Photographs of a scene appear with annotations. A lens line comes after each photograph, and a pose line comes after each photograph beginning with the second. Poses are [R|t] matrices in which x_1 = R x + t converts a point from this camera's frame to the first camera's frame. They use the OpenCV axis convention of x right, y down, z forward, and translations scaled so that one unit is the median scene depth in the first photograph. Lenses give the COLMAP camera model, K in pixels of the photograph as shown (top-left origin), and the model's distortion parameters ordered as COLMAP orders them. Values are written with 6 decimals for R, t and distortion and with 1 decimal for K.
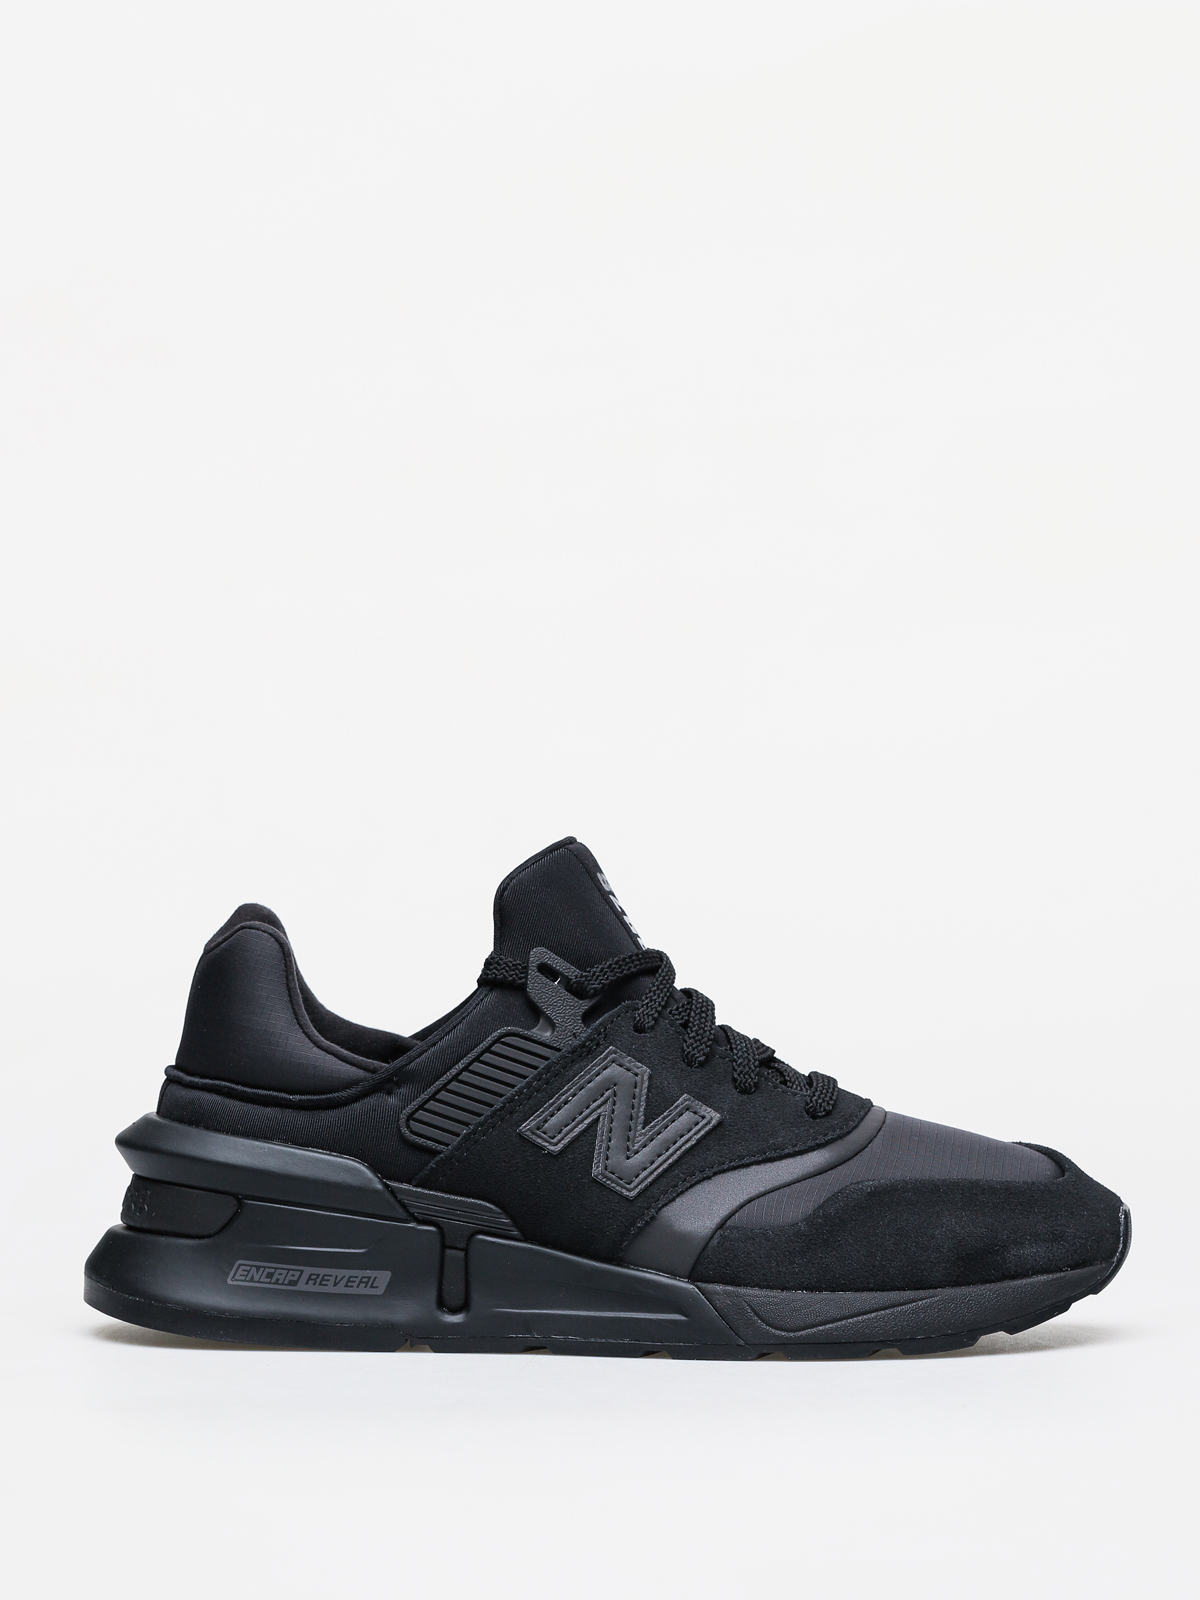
lens RADIAL K [[5067.1, 0, 601.4], [0, 5067.1, 802.5], [0, 0, 1]] dist [0.115028, 0.000000]
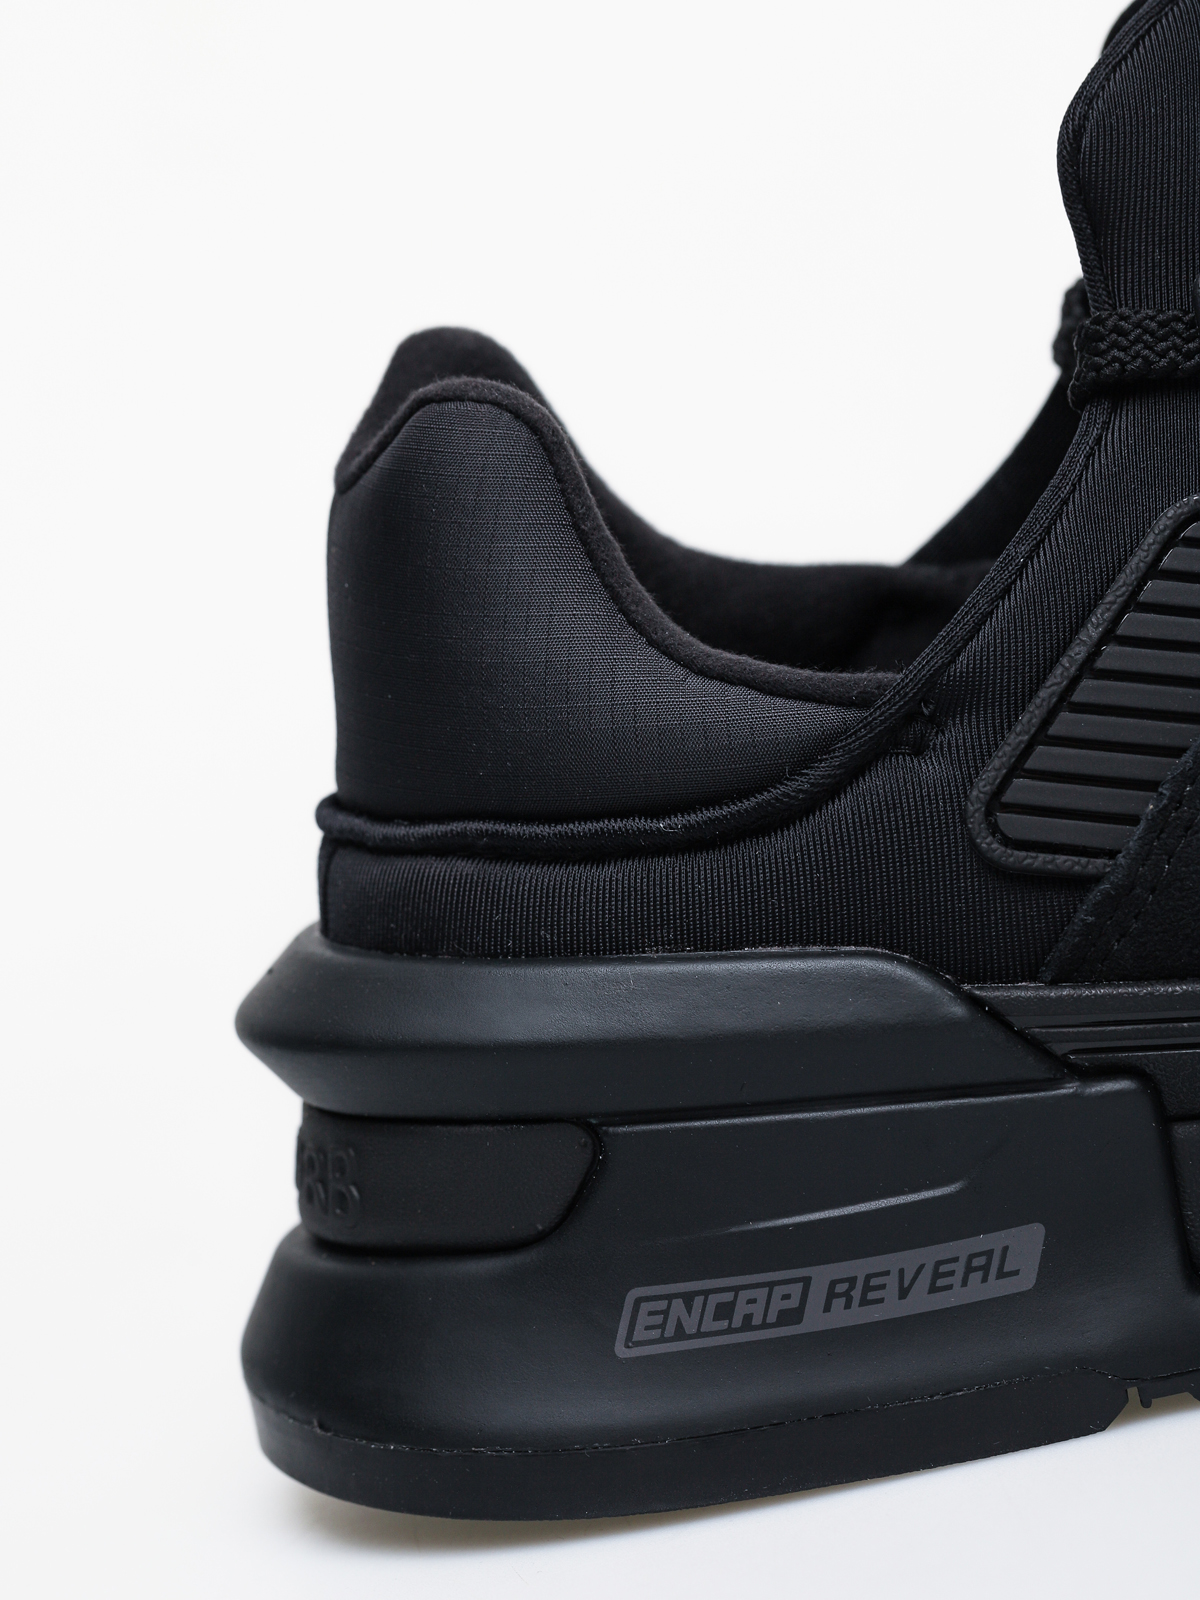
lens RADIAL K [[5067.1, 0, 596.2], [0, 5067.1, 803.2], [0, 0, 1]] dist [0.115028, 0.000000]
pose [[0.969922, -0.234749, -0.064381, -0.041959], [0.241215, 0.962417, 0.124773, 0.009806], [0.032671, -0.136549, 0.990094, 0.639491]]
